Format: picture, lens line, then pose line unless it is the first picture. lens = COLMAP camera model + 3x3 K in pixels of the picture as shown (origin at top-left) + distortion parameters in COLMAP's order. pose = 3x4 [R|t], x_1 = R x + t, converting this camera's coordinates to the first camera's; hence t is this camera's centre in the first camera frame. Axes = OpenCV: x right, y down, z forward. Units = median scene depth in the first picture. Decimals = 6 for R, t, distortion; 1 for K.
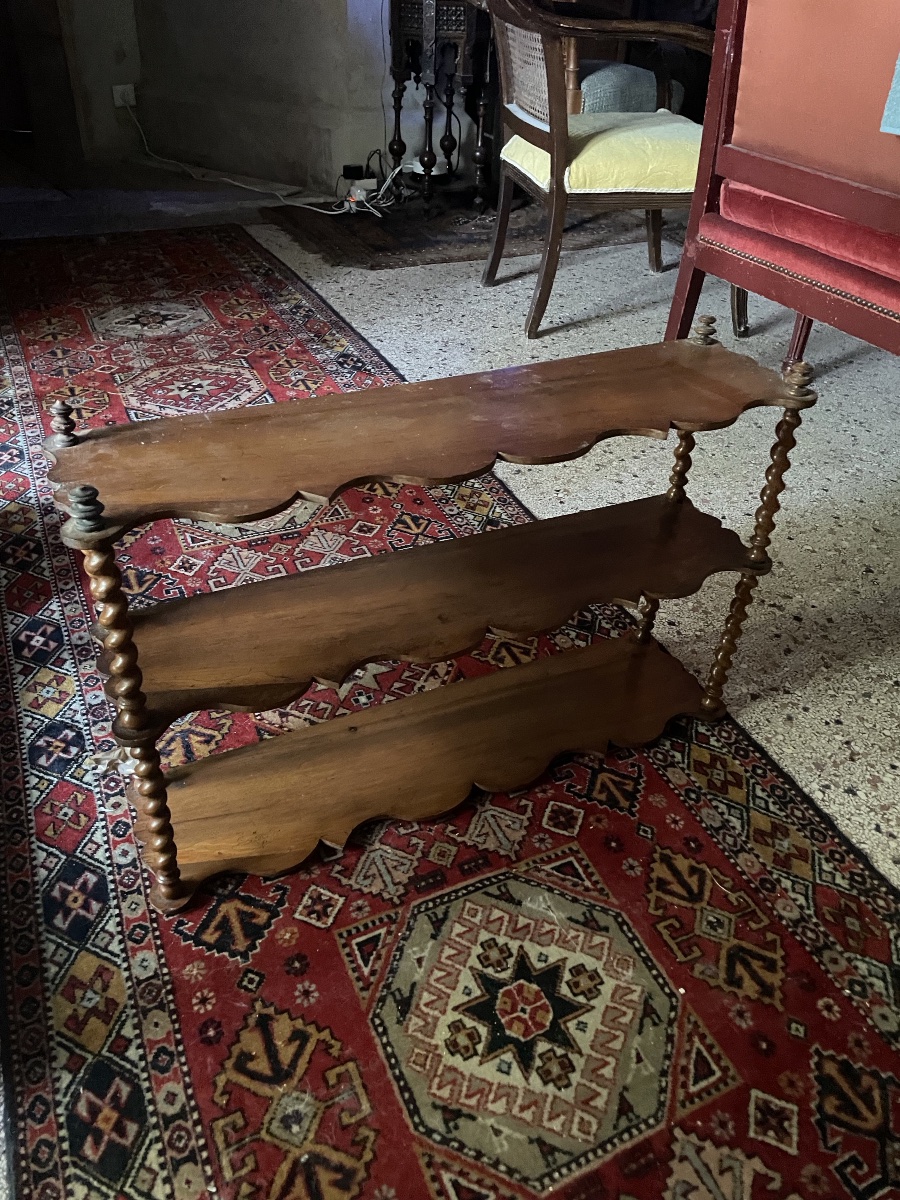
lens RADIAL K [[907.8, 0, 456.3], [0, 907.8, 598.9], [0, 0, 1]] dist [0.088856, -0.118637]
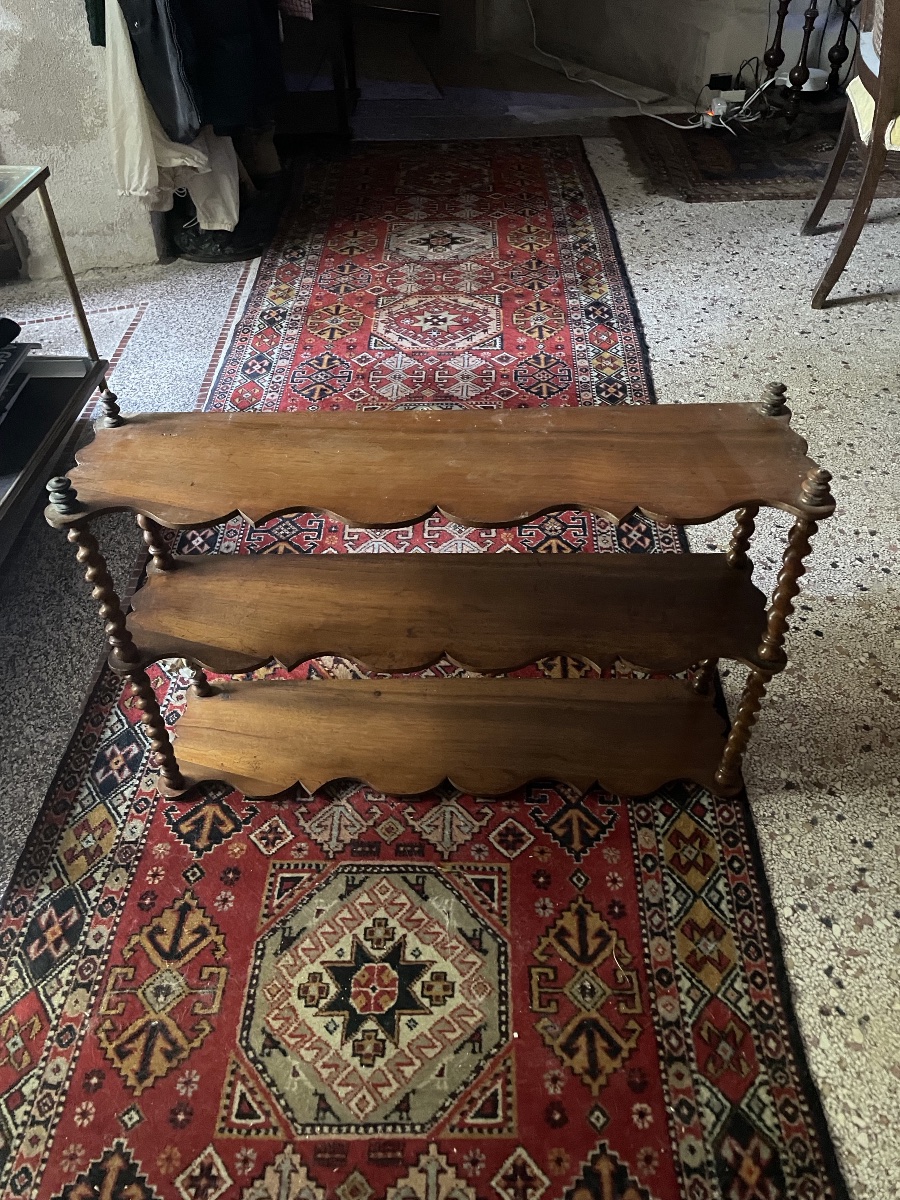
lens RADIAL K [[907.8, 0, 456.3], [0, 907.8, 598.9], [0, 0, 1]] dist [0.088856, -0.118637]
pose [[0.889073, 0.264258, -0.373787, 0.427157], [-0.213737, 0.961715, 0.171524, -0.214645], [0.404803, -0.072605, 0.911517, 0.040002]]
